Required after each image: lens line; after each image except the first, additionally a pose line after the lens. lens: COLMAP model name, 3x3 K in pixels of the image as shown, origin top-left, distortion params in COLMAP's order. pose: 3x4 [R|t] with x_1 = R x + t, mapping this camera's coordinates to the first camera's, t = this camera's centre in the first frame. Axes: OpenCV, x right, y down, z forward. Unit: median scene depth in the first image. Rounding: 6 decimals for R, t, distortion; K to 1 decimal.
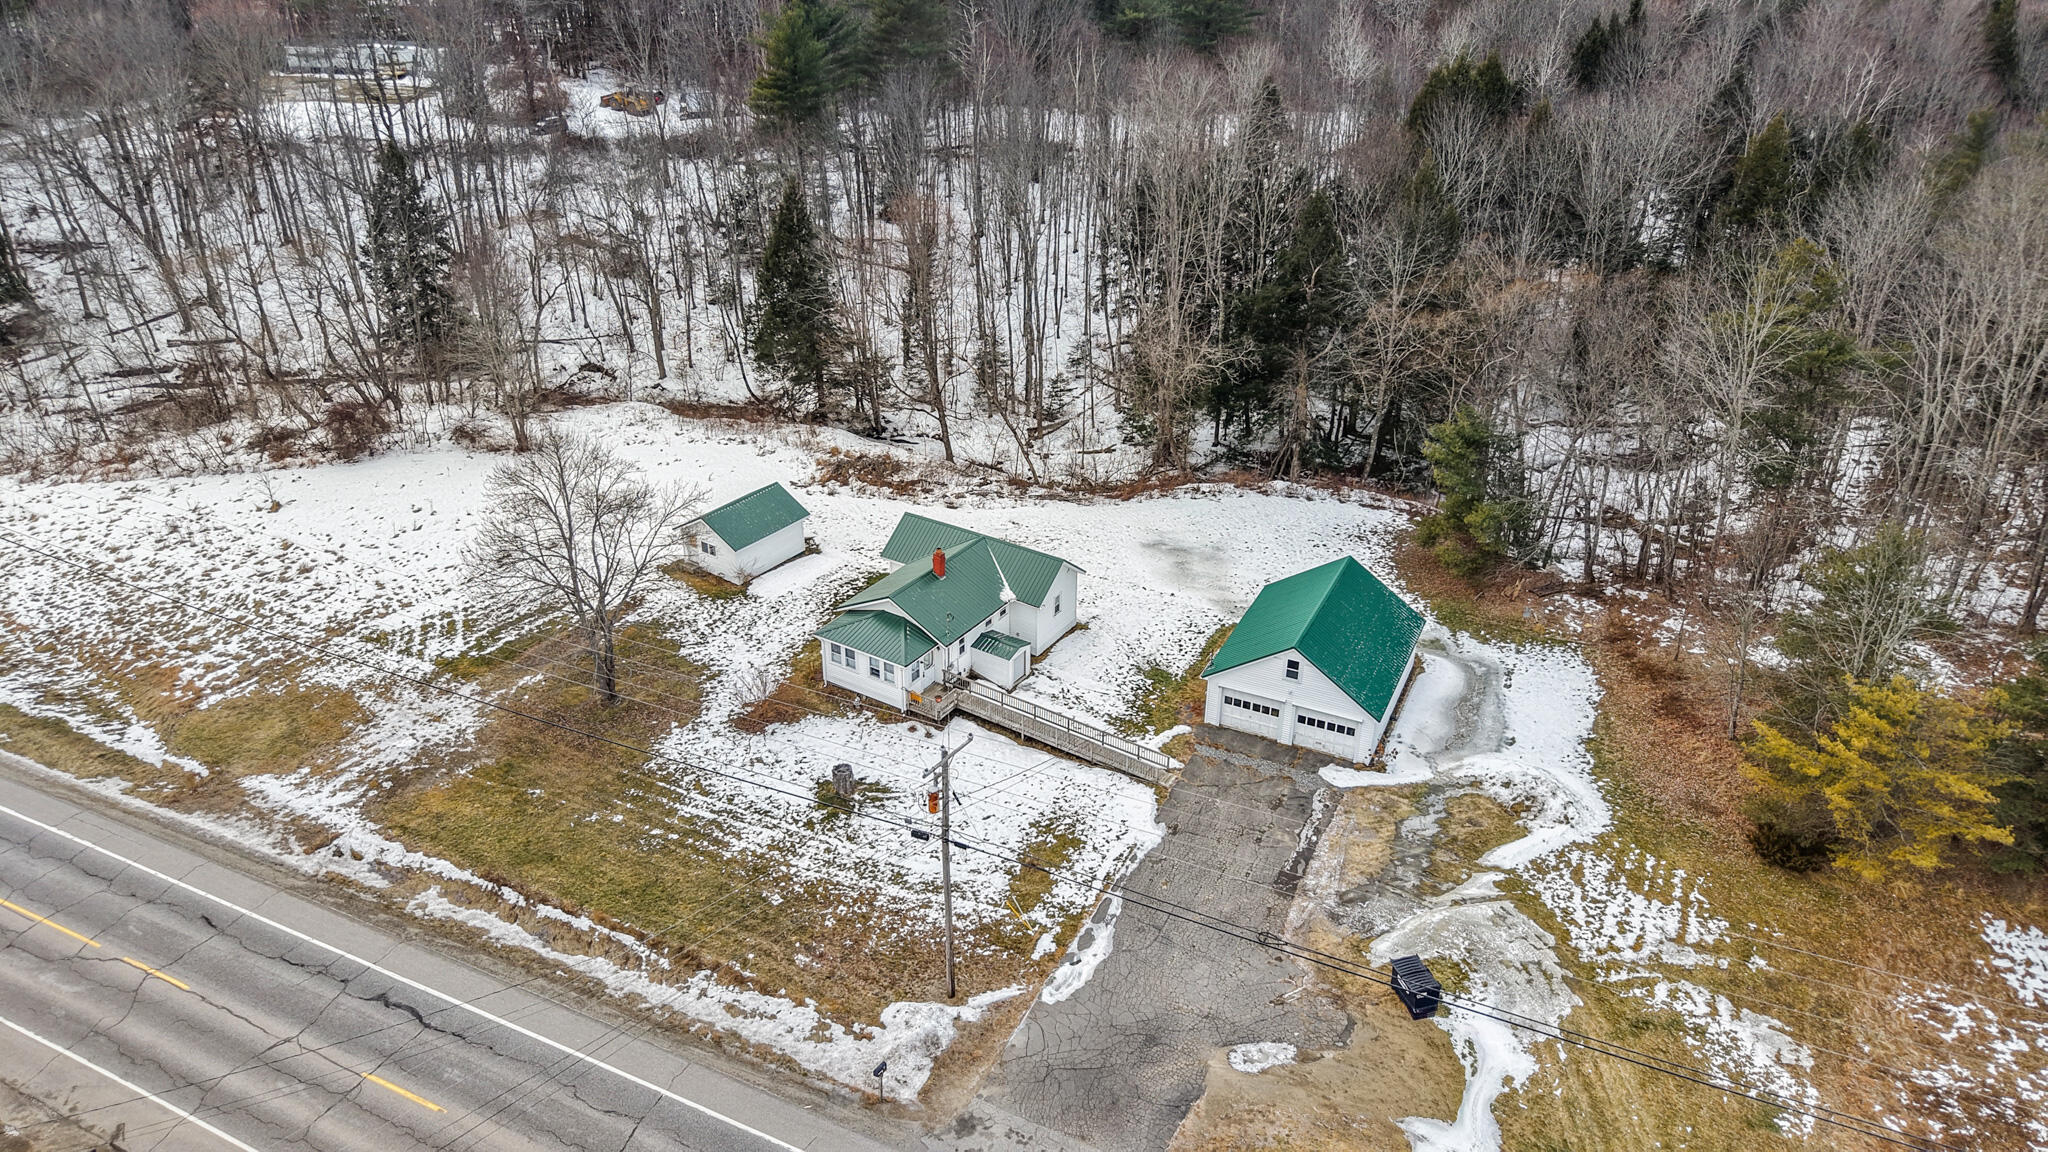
lens RADIAL K [[1409.8, 0, 1012.5], [0, 1409.8, 528.7], [0, 0, 1]] dist [0.044523, -0.050711]
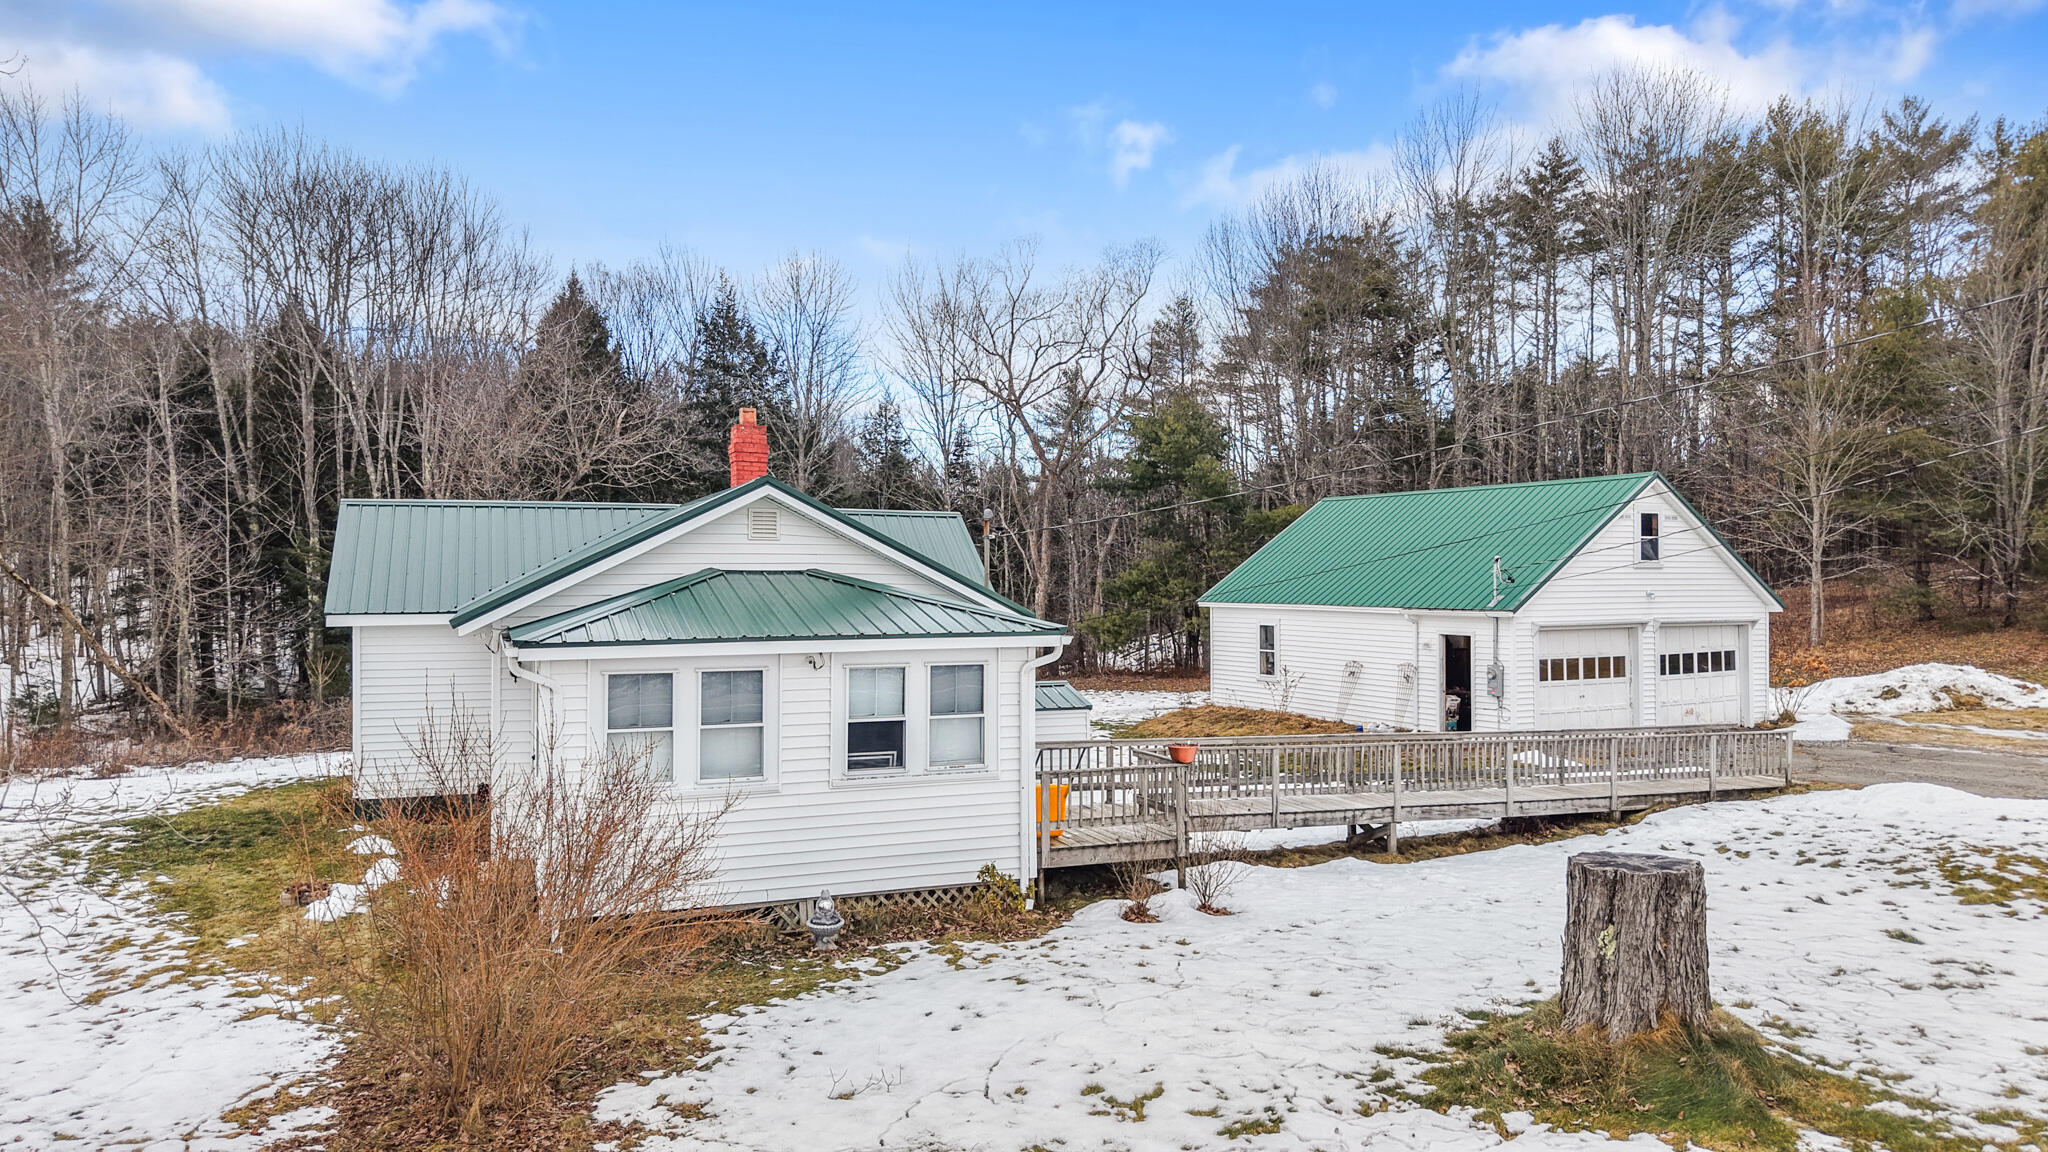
lens RADIAL K [[1382.9, 0, 1028.2], [0, 1382.9, 574.2], [0, 0, 1]] dist [0.024821, -0.028884]
pose [[0.580049, -0.007403, 0.814548, -0.277073], [0.358667, 0.900131, -0.247230, 0.150386], [-0.731369, 0.435557, 0.524775, 0.932093]]
